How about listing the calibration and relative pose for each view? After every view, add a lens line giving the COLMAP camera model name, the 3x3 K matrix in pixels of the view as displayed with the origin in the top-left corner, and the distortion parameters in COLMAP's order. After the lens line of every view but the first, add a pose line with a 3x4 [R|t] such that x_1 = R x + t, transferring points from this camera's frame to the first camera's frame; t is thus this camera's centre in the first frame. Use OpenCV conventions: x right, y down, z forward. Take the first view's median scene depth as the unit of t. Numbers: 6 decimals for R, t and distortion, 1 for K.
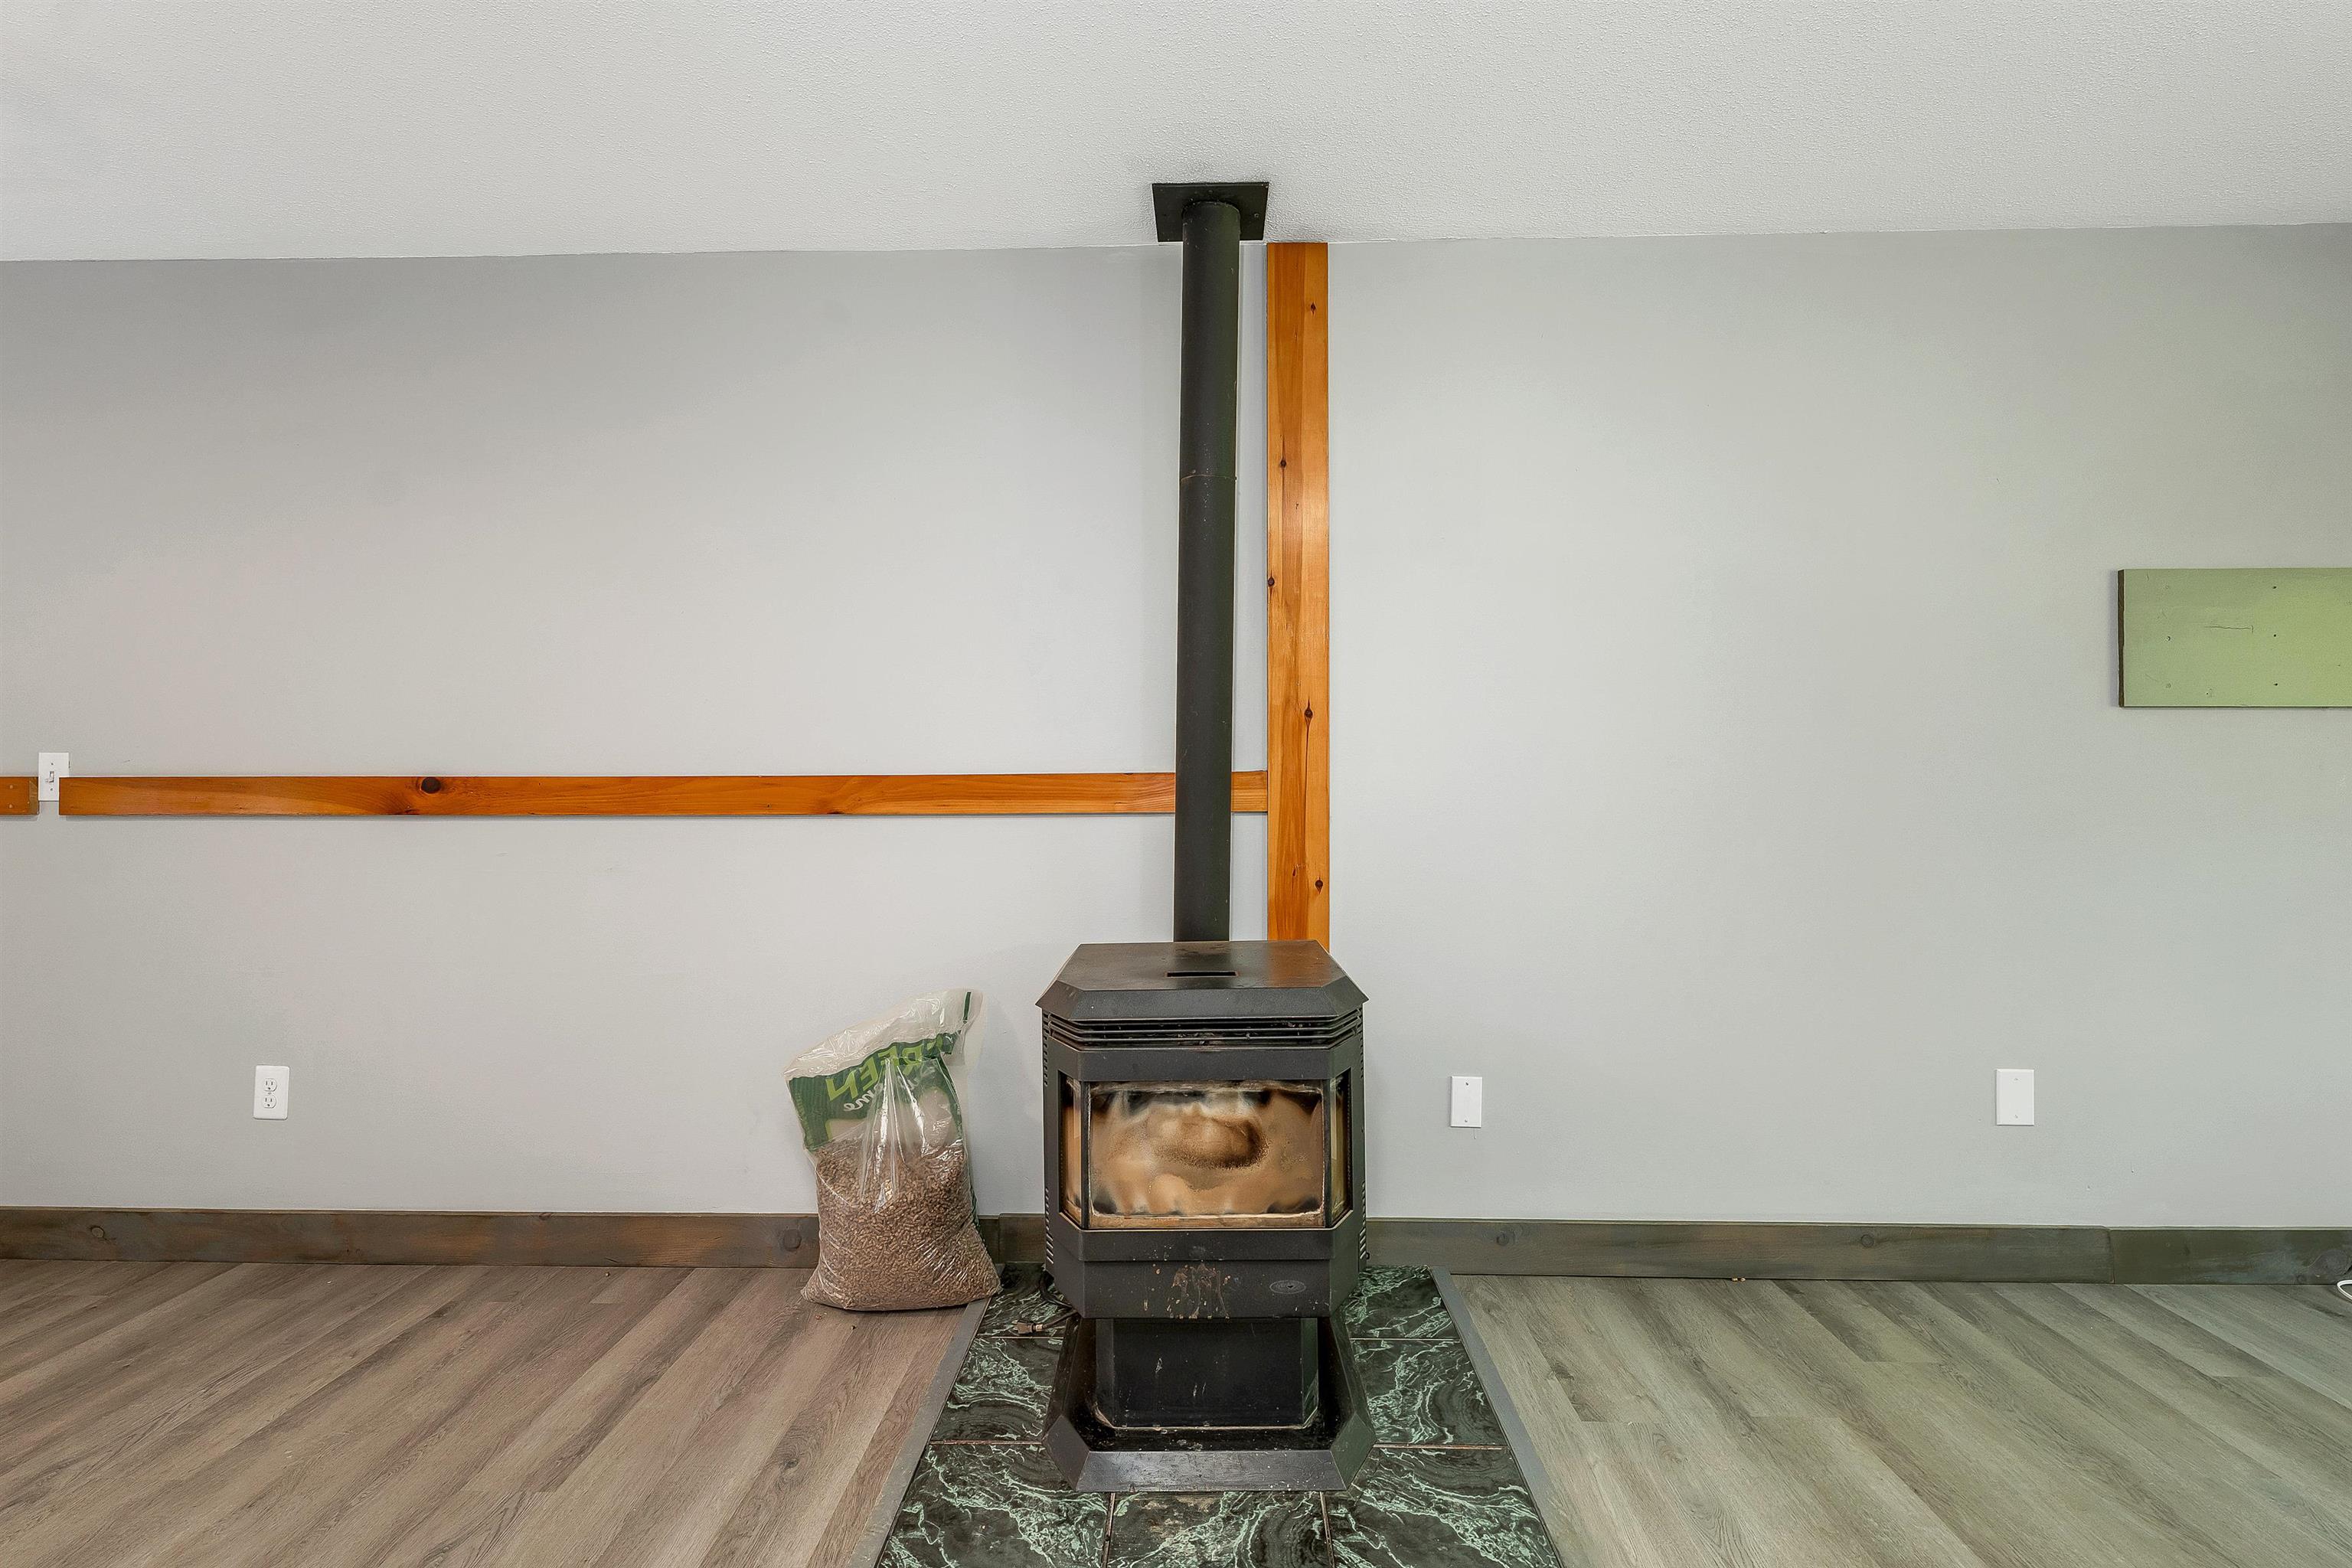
lens RADIAL K [[1018.4, 0, 1182.1], [0, 1018.4, 776.9], [0, 0, 1]] dist [0.001138, 0.000447]
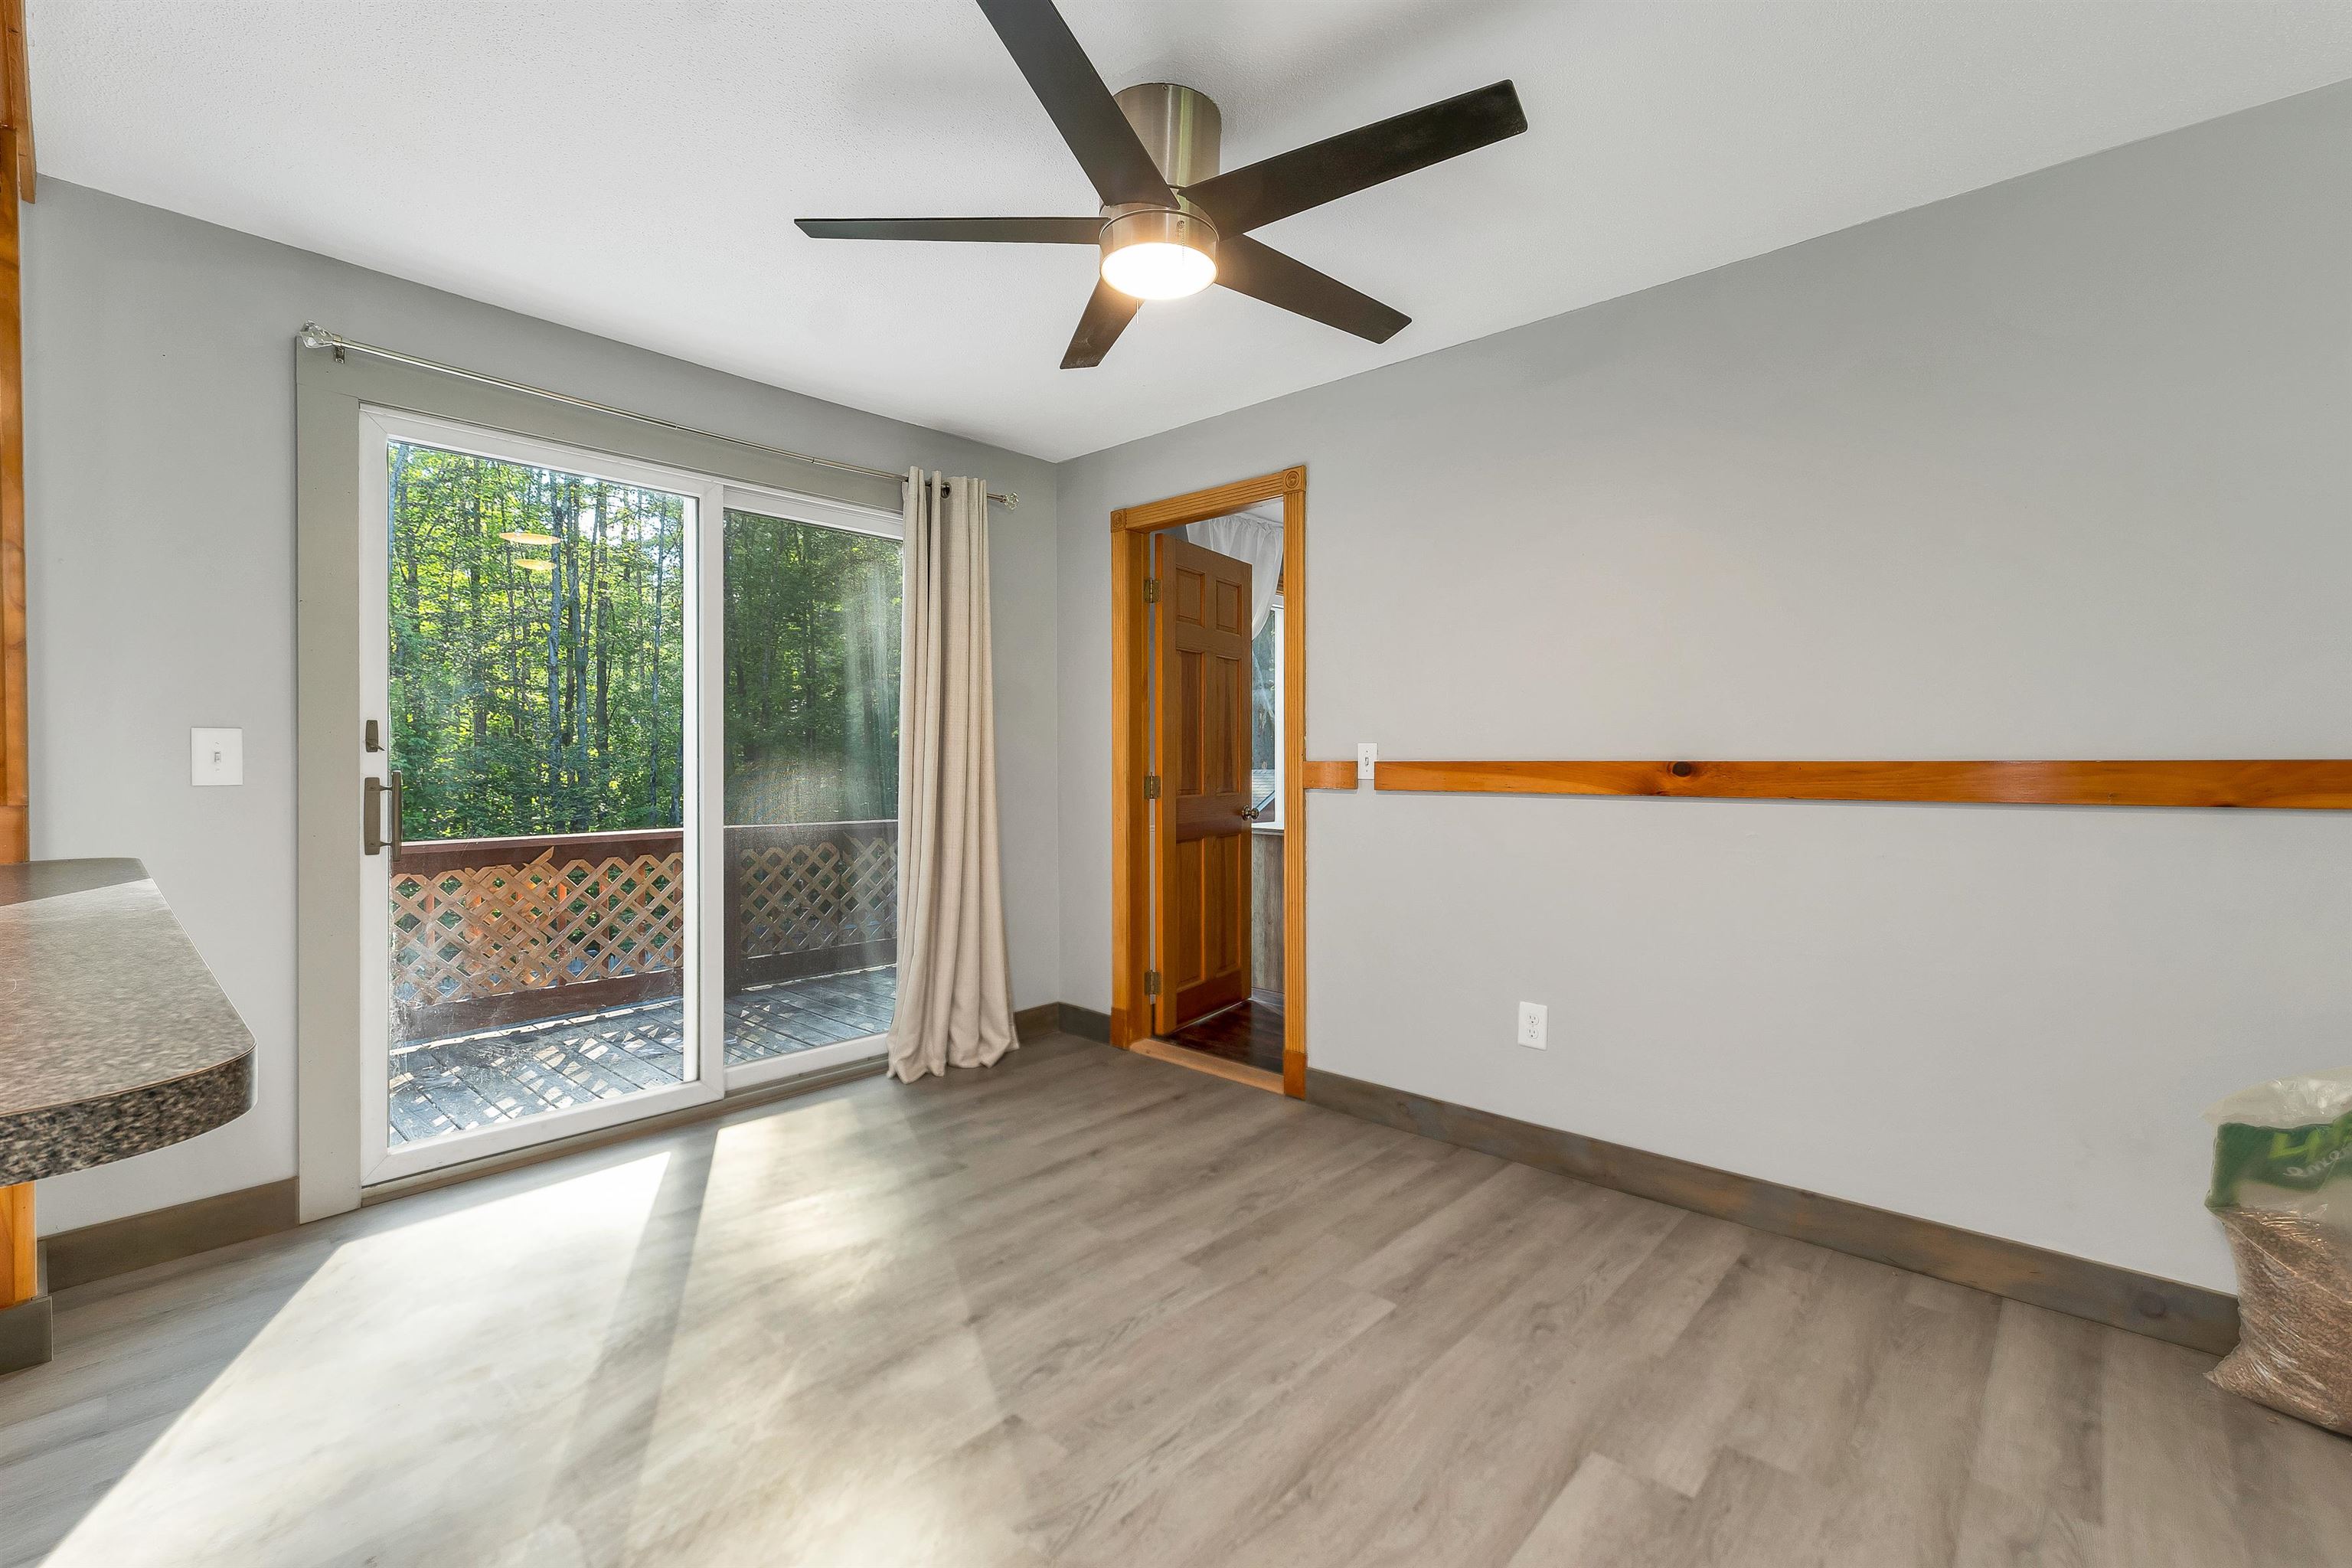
lens RADIAL K [[1001.8, 0, 1170.5], [0, 1001.8, 787.8], [0, 0, 1]] dist [-0.001771, 0.000027]
pose [[0.752903, 0.017603, -0.657896, -0.457671], [-0.002184, 0.999704, 0.024248, 0.003763], [0.658128, -0.016820, 0.752719, -0.160979]]
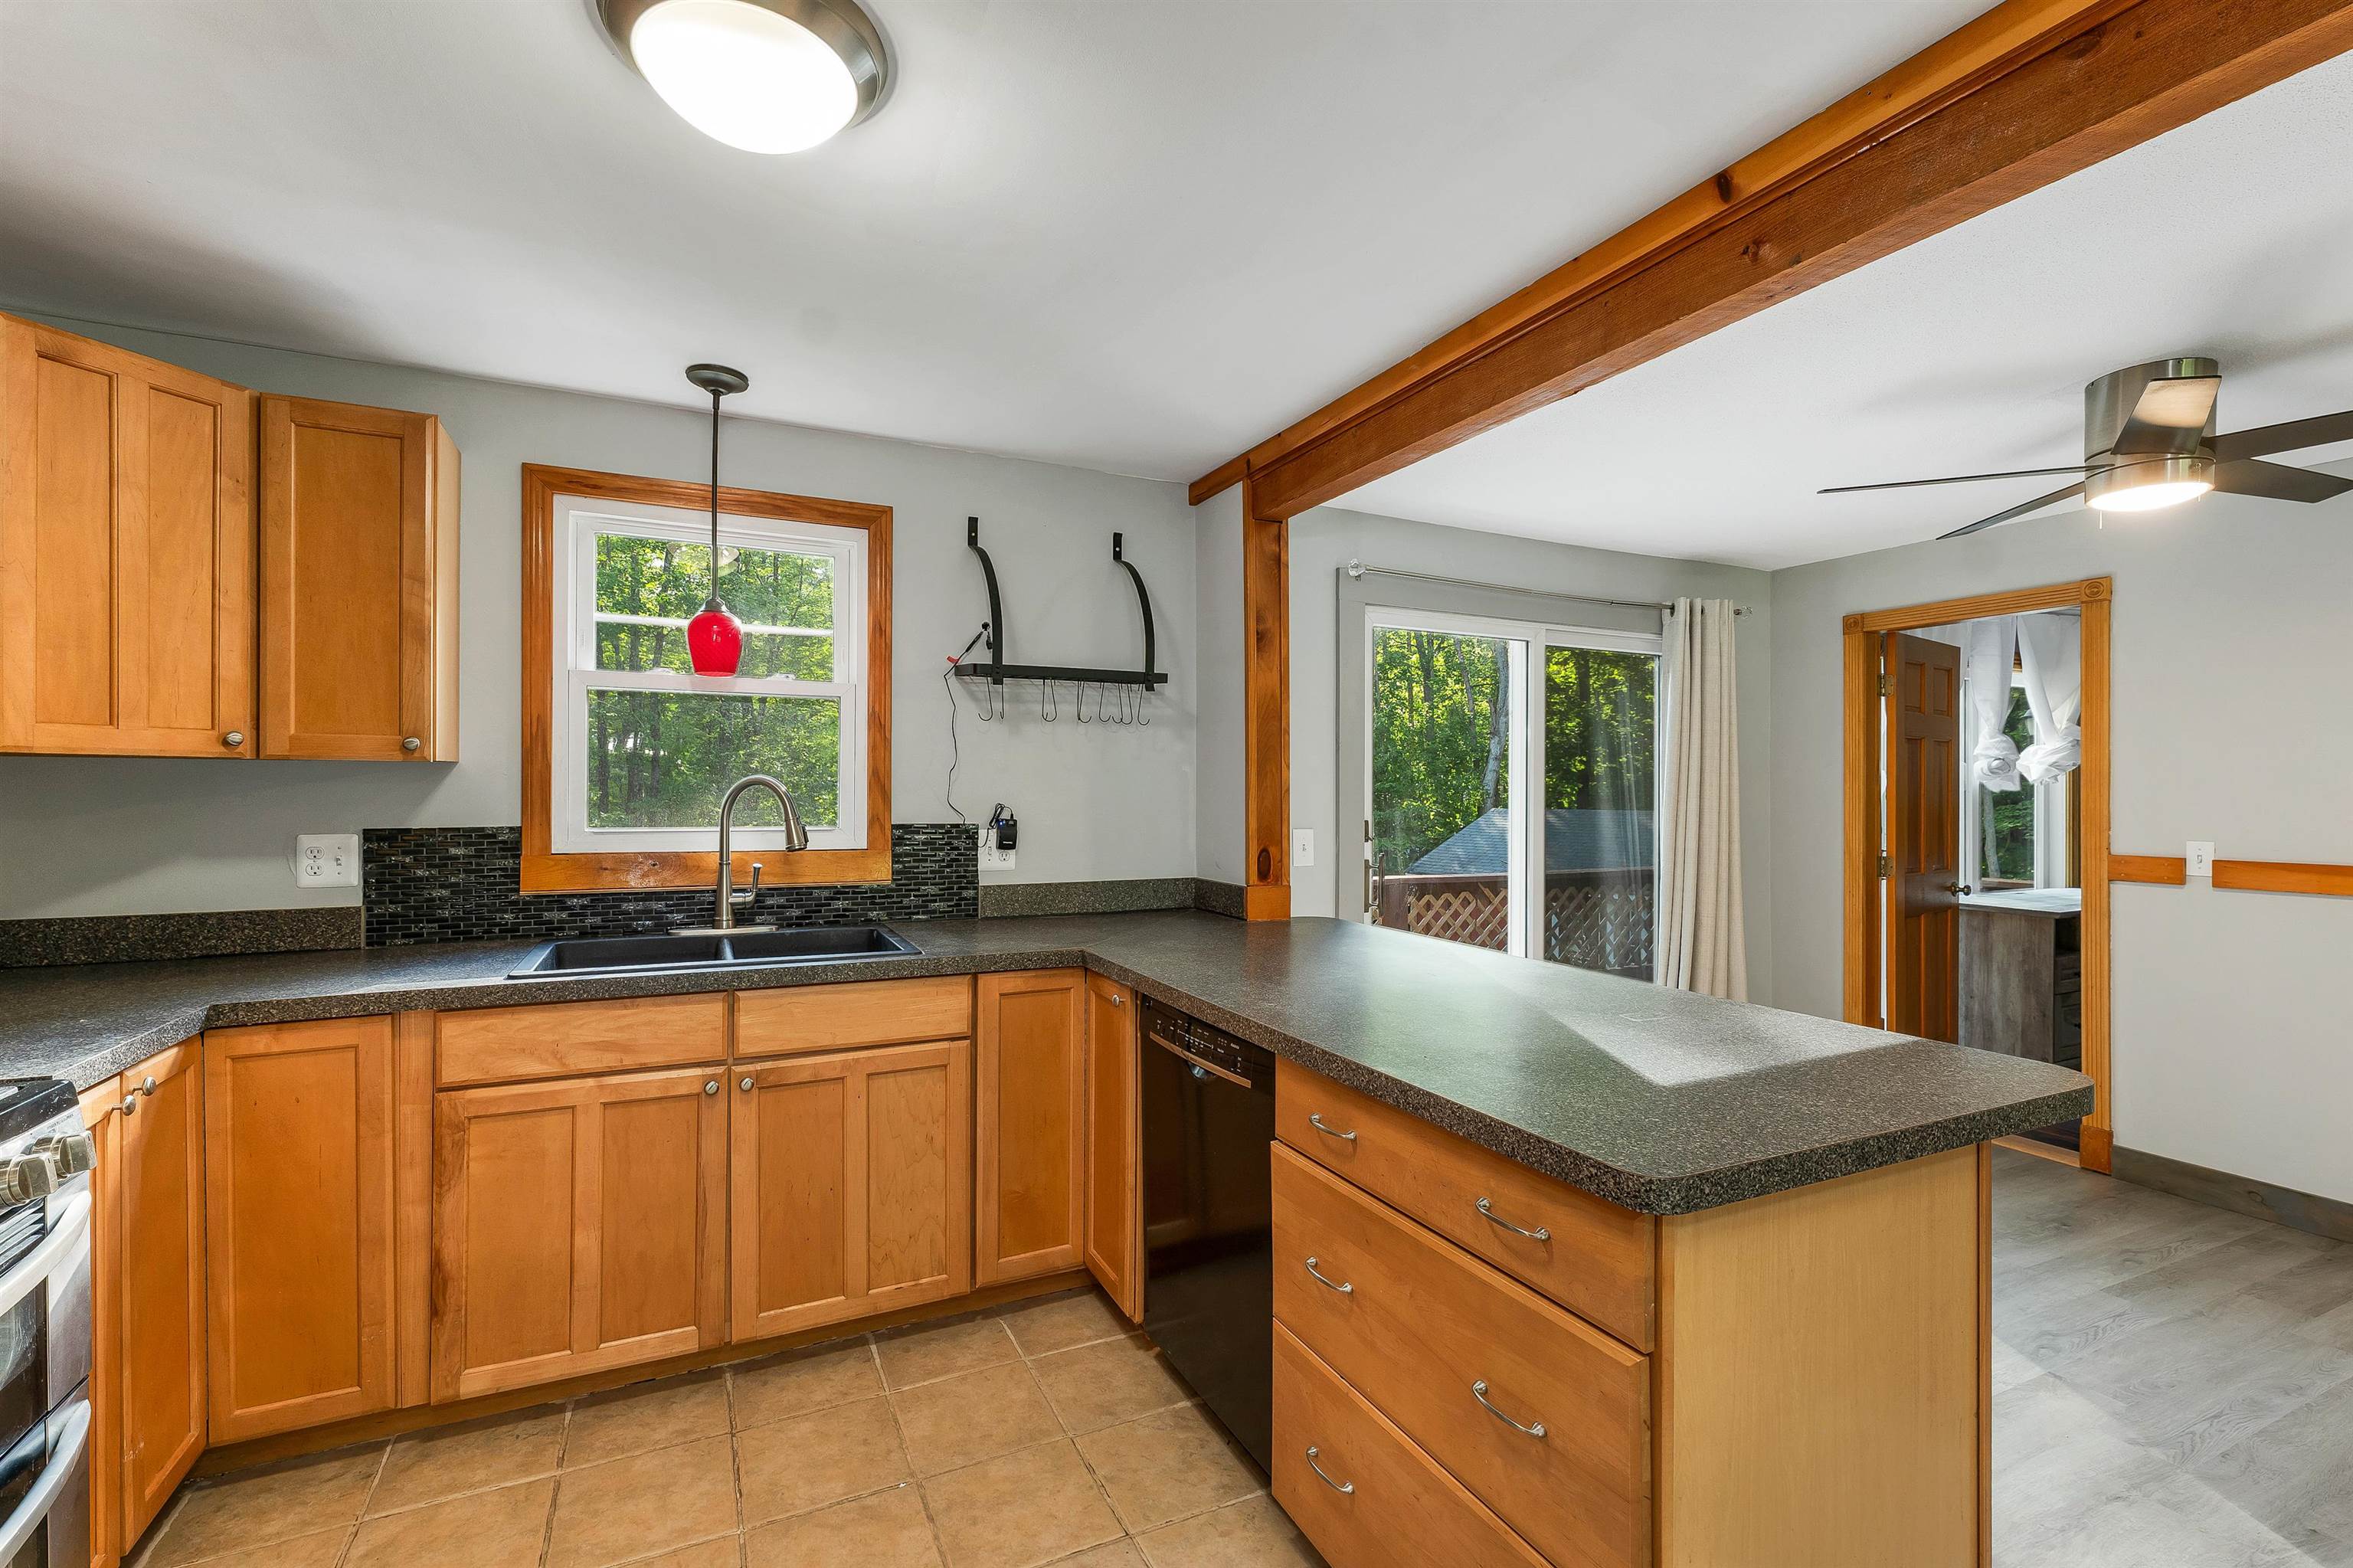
lens RADIAL K [[1012.5, 0, 1173.4], [0, 1012.5, 796.7], [0, 0, 1]] dist [-0.001284, -0.000454]
pose [[0.446391, 0.009121, -0.894792, -0.517860], [-0.008762, 0.999945, 0.005822, -0.083820], [0.894795, 0.005241, 0.446446, -0.909425]]
